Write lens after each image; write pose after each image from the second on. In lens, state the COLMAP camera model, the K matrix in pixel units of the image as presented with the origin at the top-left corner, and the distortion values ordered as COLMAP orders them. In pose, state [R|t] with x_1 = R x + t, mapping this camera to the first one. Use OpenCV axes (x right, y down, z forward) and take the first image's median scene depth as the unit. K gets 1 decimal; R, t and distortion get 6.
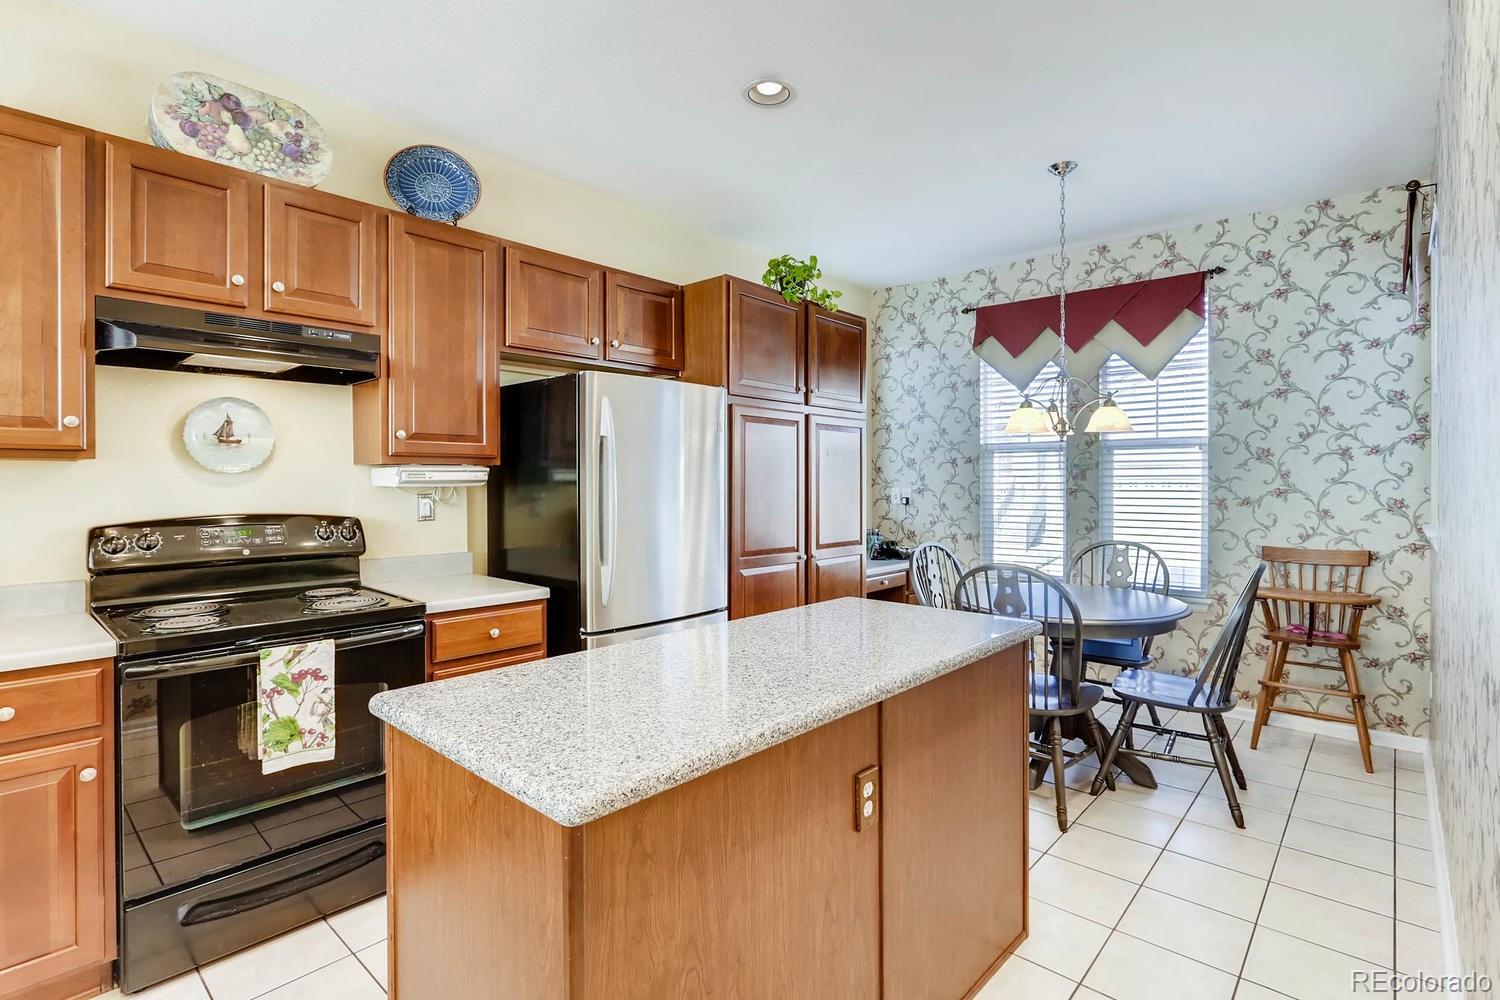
lens RADIAL K [[718.2, 0, 740.6], [0, 718.2, 489.0], [0, 0, 1]] dist [-0.002151, 0.001455]
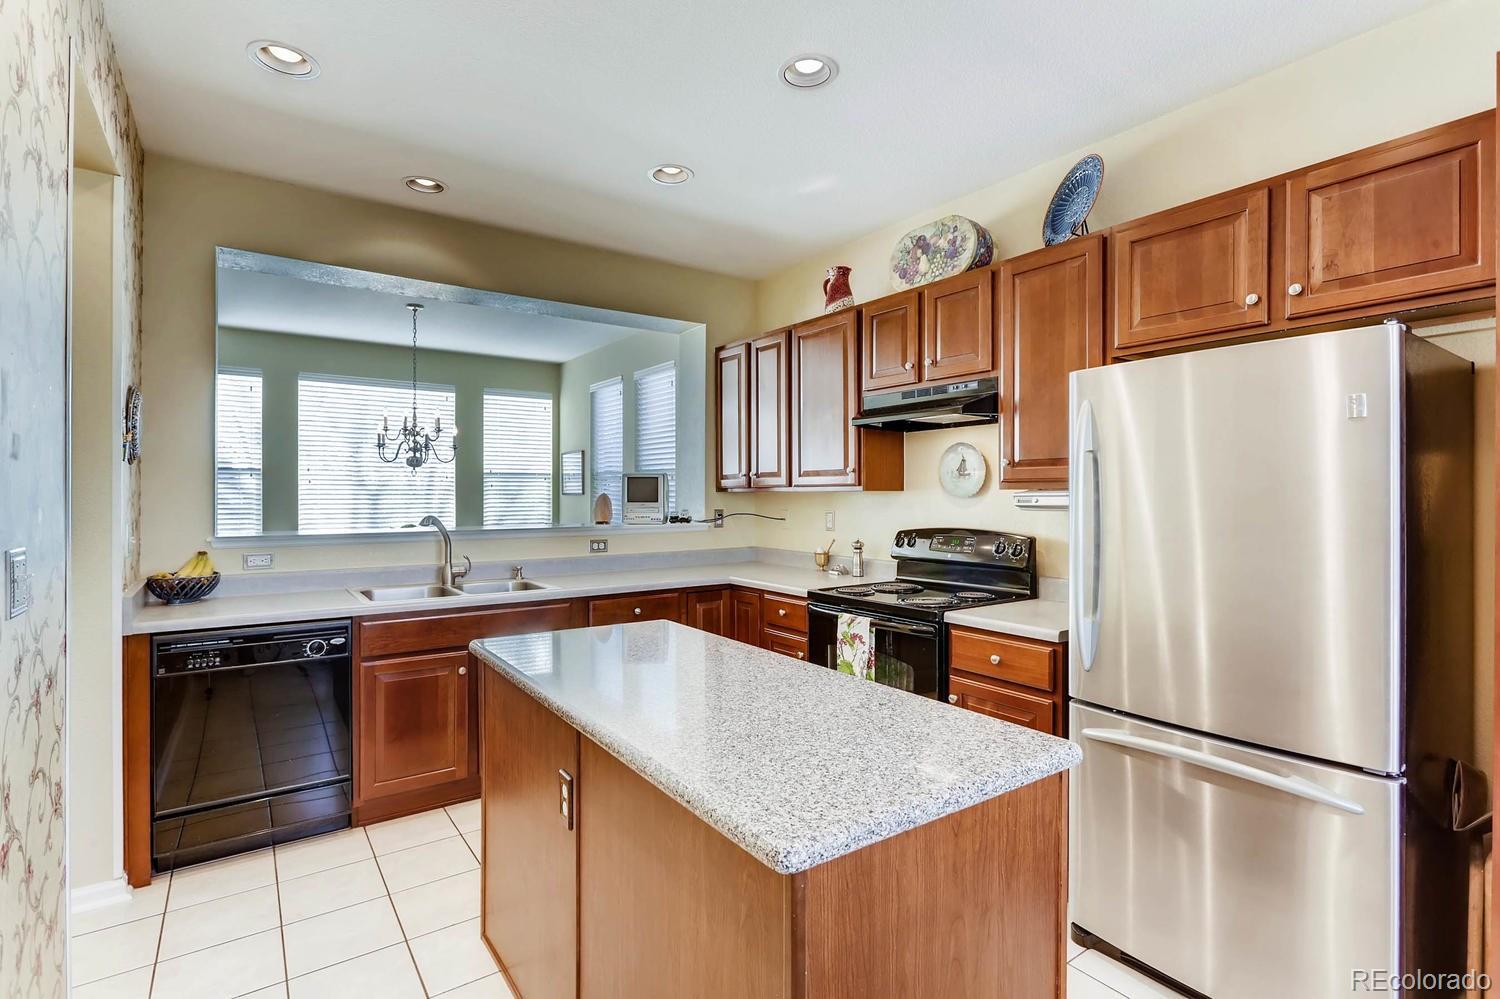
lens RADIAL K [[718.2, 0, 740.9], [0, 718.2, 495.8], [0, 0, 1]] dist [-0.002151, 0.001455]
pose [[-0.211893, 0.000825, -0.977292, 0.772471], [-0.011032, 0.999934, 0.003236, -0.027865], [0.977231, 0.011467, -0.211870, 0.951182]]
